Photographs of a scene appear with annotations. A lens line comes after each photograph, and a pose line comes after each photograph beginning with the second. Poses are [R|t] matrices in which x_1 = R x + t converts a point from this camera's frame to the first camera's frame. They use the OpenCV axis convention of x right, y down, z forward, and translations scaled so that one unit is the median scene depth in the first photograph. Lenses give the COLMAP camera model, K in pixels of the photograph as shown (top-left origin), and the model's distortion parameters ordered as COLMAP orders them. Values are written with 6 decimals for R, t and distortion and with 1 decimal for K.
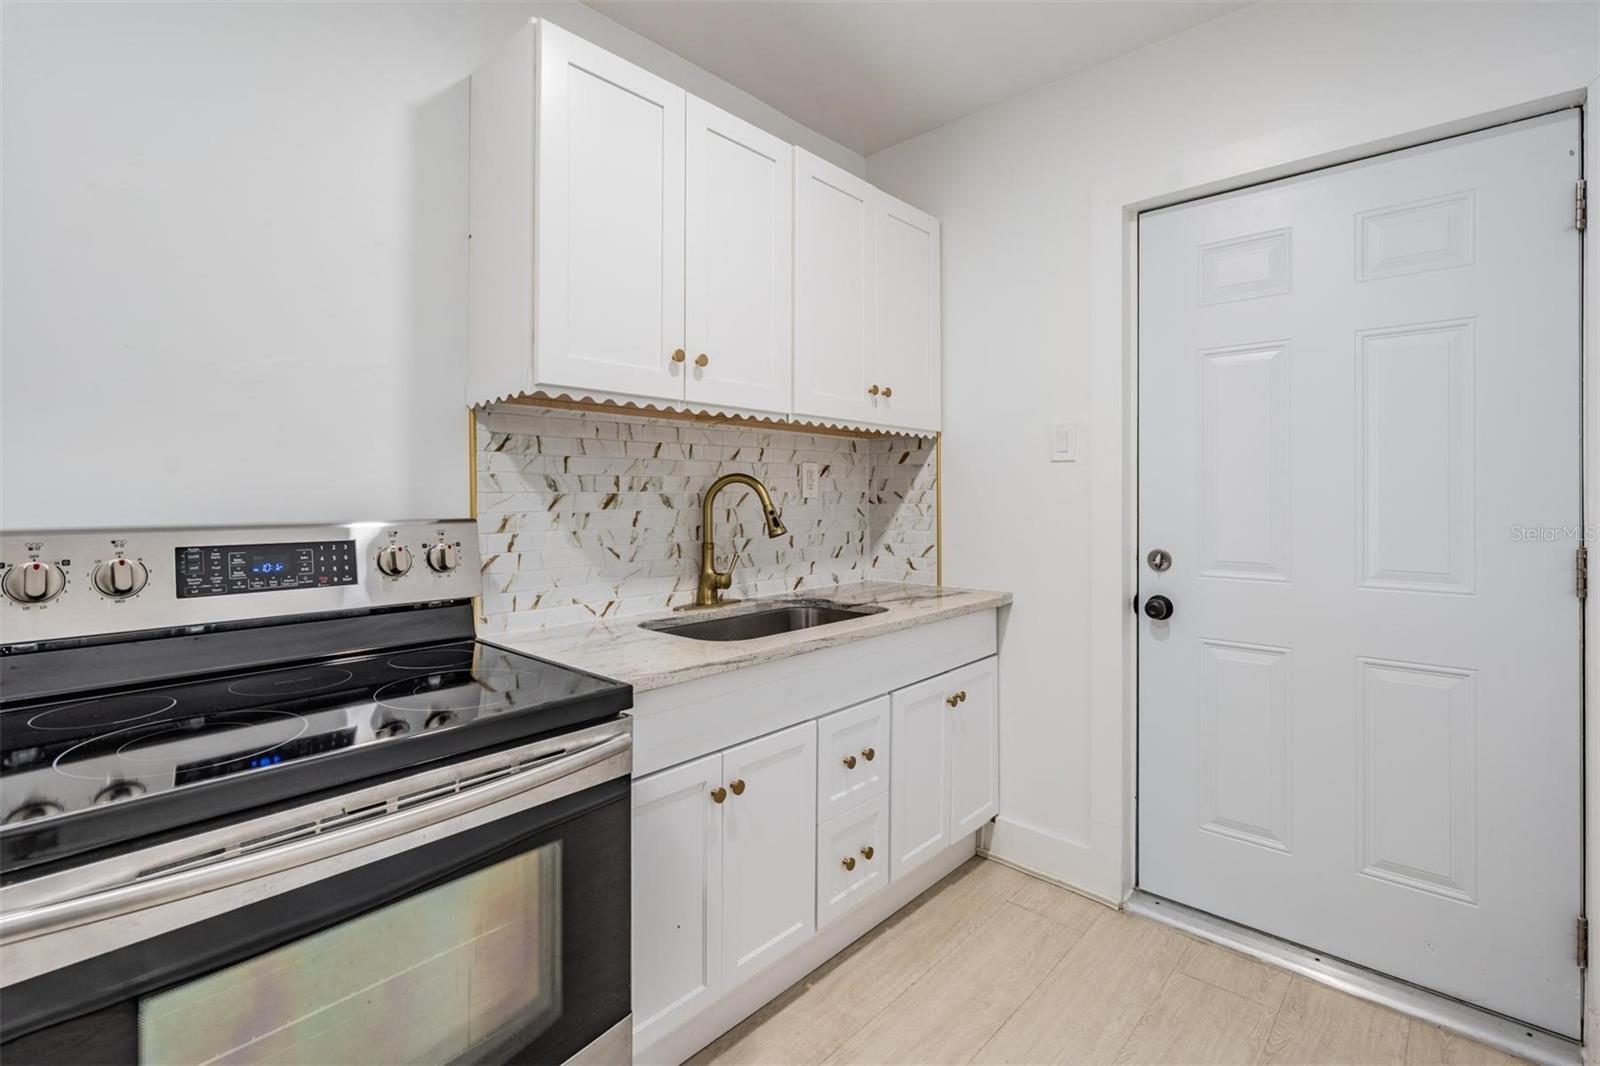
lens RADIAL K [[736.4, 0, 789.9], [0, 736.4, 497.5], [0, 0, 1]] dist [0.000958, -0.001320]
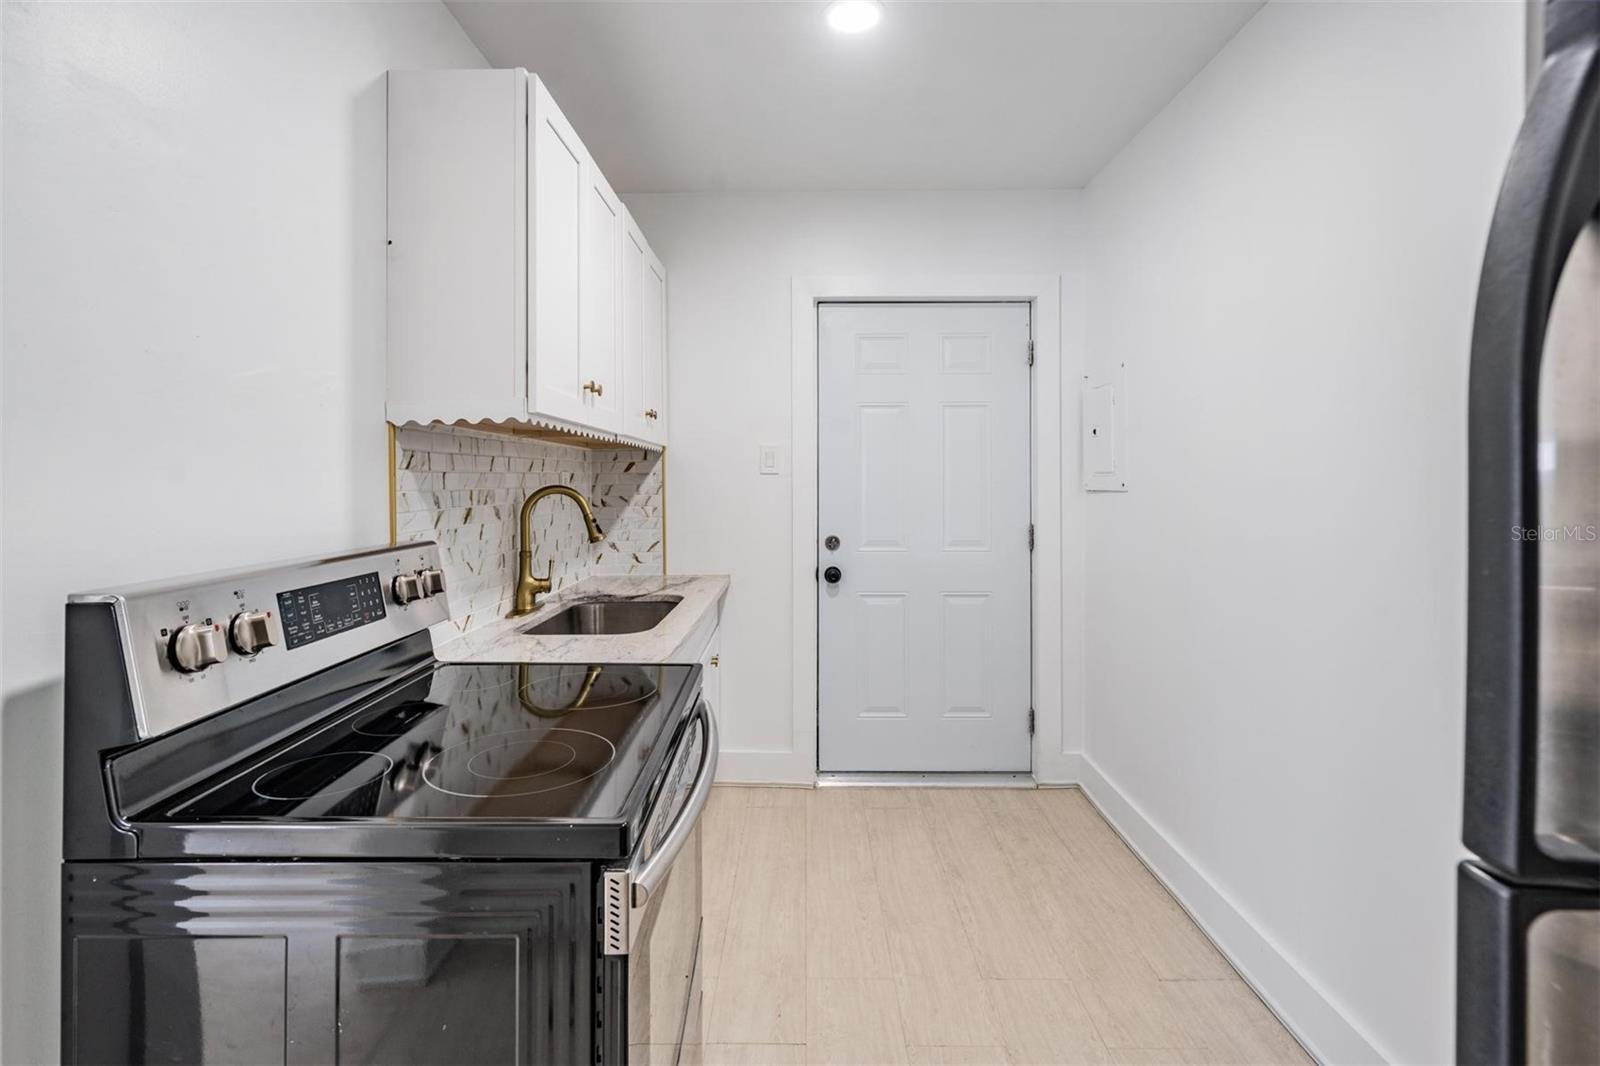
lens RADIAL K [[736.4, 0, 791.6], [0, 736.4, 487.8], [0, 0, 1]] dist [0.000958, -0.001320]
pose [[0.743241, -0.007870, 0.668977, -0.551849], [0.004832, 0.999968, 0.006396, -0.034990], [-0.669006, -0.001521, 0.743256, -0.036947]]
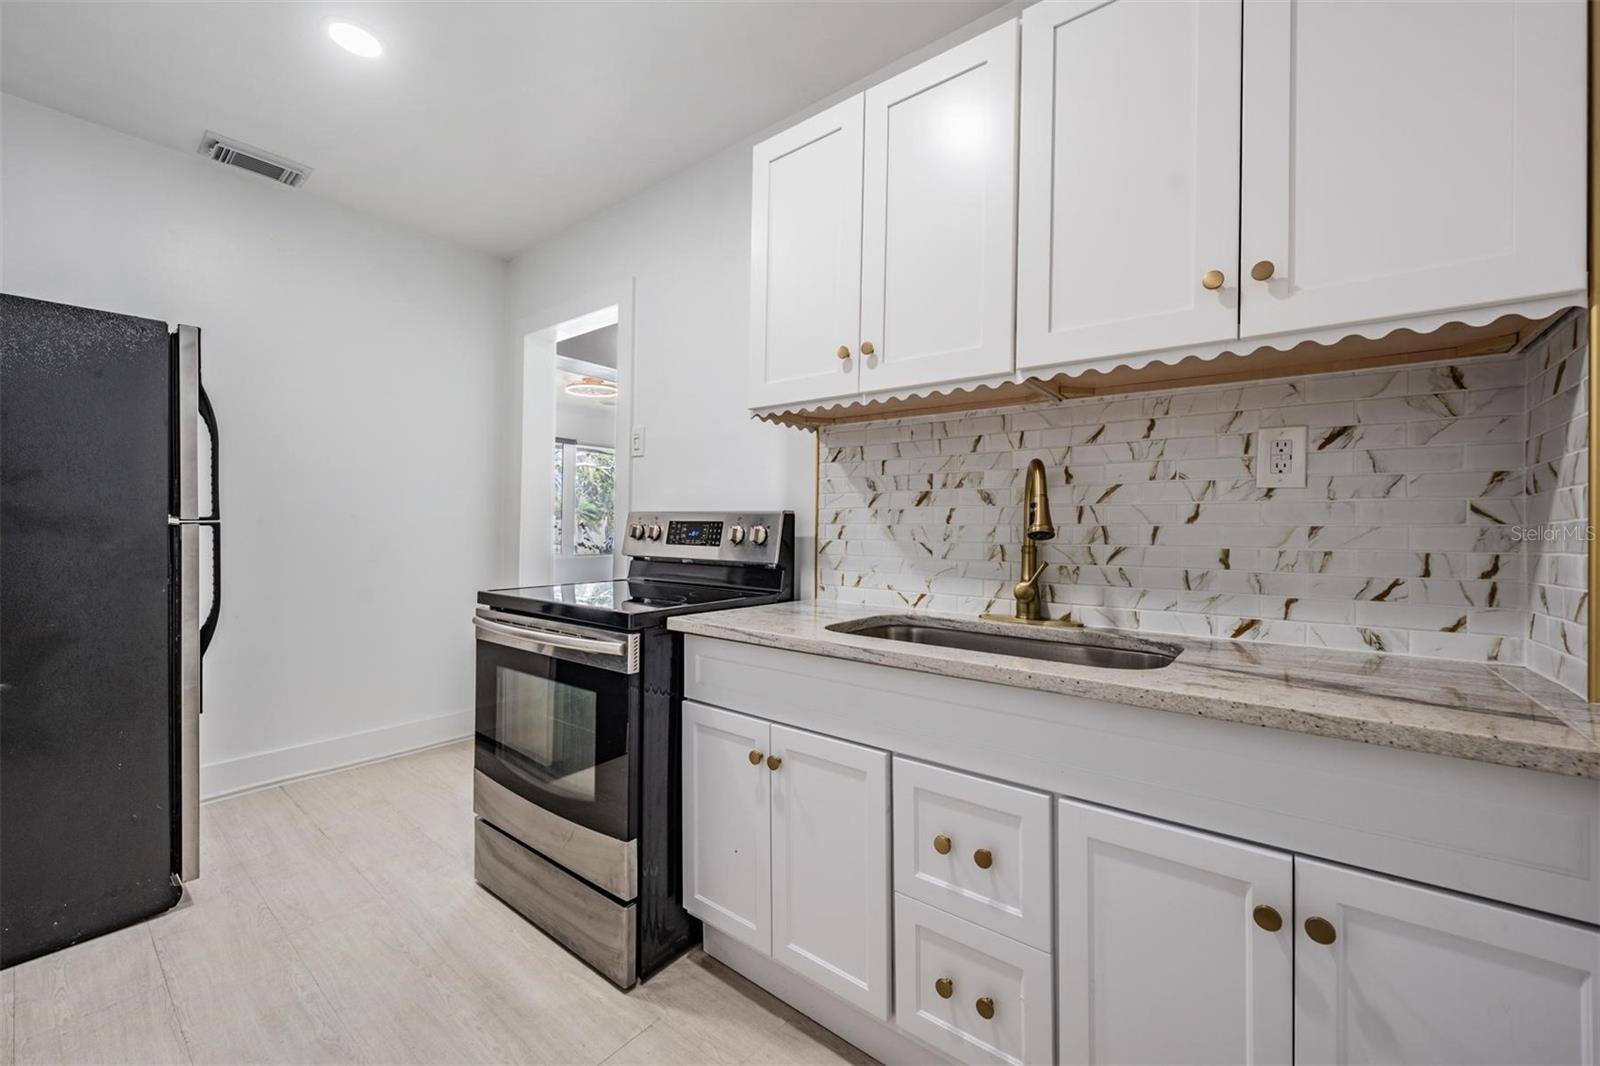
lens RADIAL K [[635.9, 0, 806.3], [0, 635.9, 520.7], [0, 0, 1]] dist [-0.004426, -0.000378]
pose [[0.080379, -0.010769, -0.996706, 0.609680], [-0.015725, 0.999804, -0.012070, 0.047396], [0.996640, 0.016643, 0.080194, 0.715874]]
